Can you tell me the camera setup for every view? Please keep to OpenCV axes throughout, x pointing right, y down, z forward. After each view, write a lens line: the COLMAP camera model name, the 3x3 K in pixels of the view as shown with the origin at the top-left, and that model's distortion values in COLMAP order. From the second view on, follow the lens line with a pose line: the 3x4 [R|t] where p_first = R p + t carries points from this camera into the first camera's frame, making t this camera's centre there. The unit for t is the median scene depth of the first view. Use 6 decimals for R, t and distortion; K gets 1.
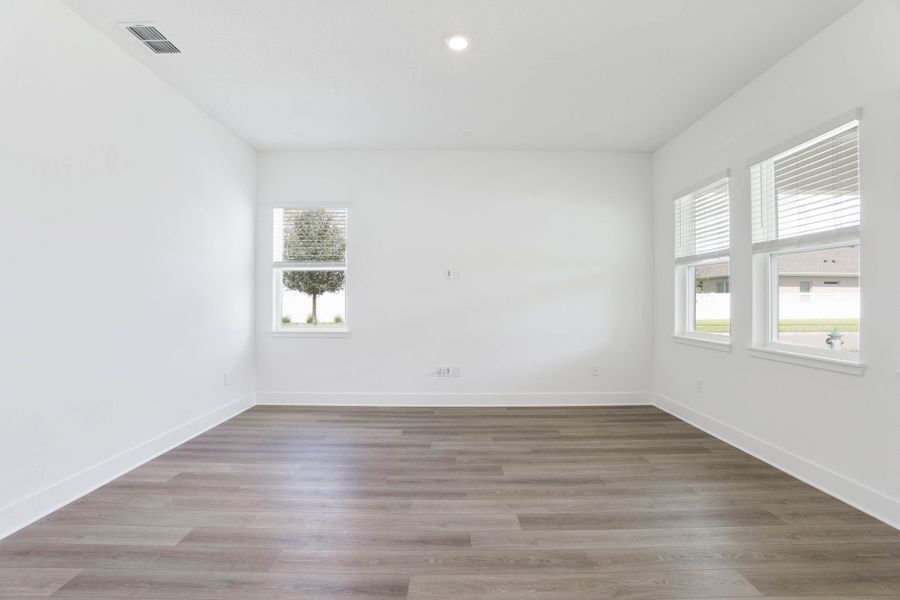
lens RADIAL K [[419.4, 0, 450.0], [0, 419.4, 300.0], [0, 0, 1]] dist [-0.044441, 0.010958]
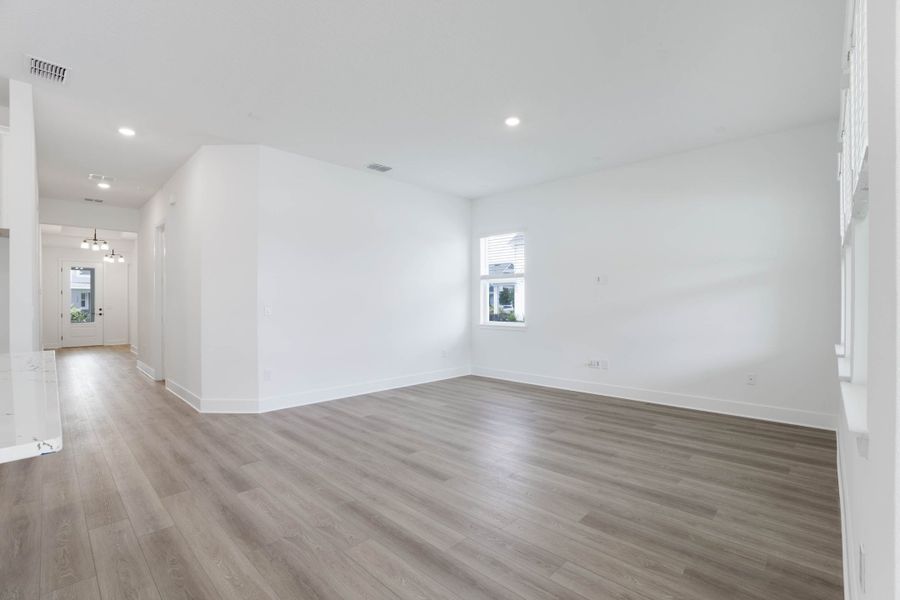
lens RADIAL K [[408.9, 0, 457.3], [0, 408.9, 302.7], [0, 0, 1]] dist [-0.062115, 0.024318]
pose [[0.729553, 0.004360, -0.683911, 0.694541], [-0.002857, 0.999990, 0.003328, -0.003654], [0.683919, -0.000474, 0.729558, -0.124968]]
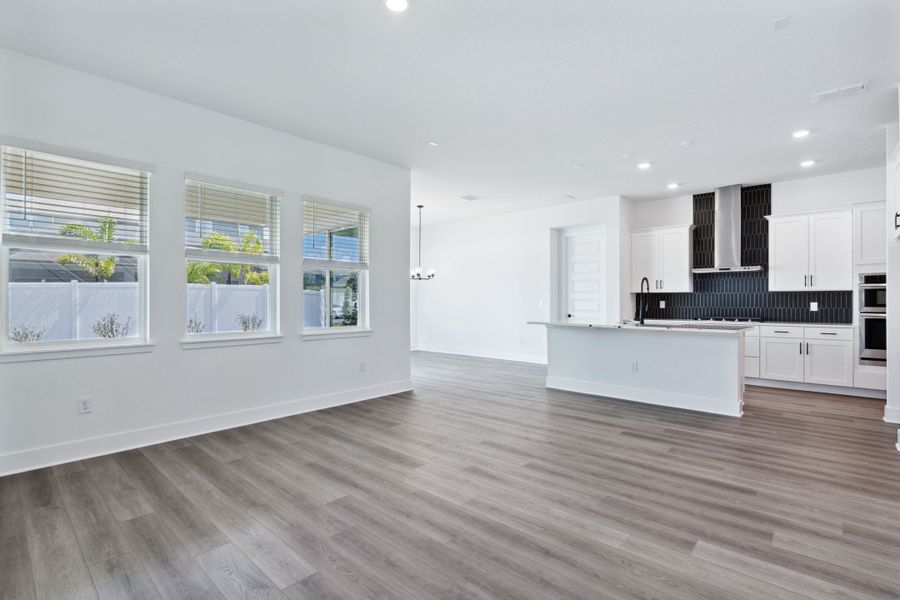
lens RADIAL K [[419.4, 0, 450.0], [0, 419.4, 300.0], [0, 0, 1]] dist [-0.044441, 0.010958]
pose [[-0.738653, 0.006183, 0.674058, -0.552418], [0.004487, 0.999981, -0.004256, 0.005437], [-0.674071, -0.000119, -0.738666, 1.314900]]
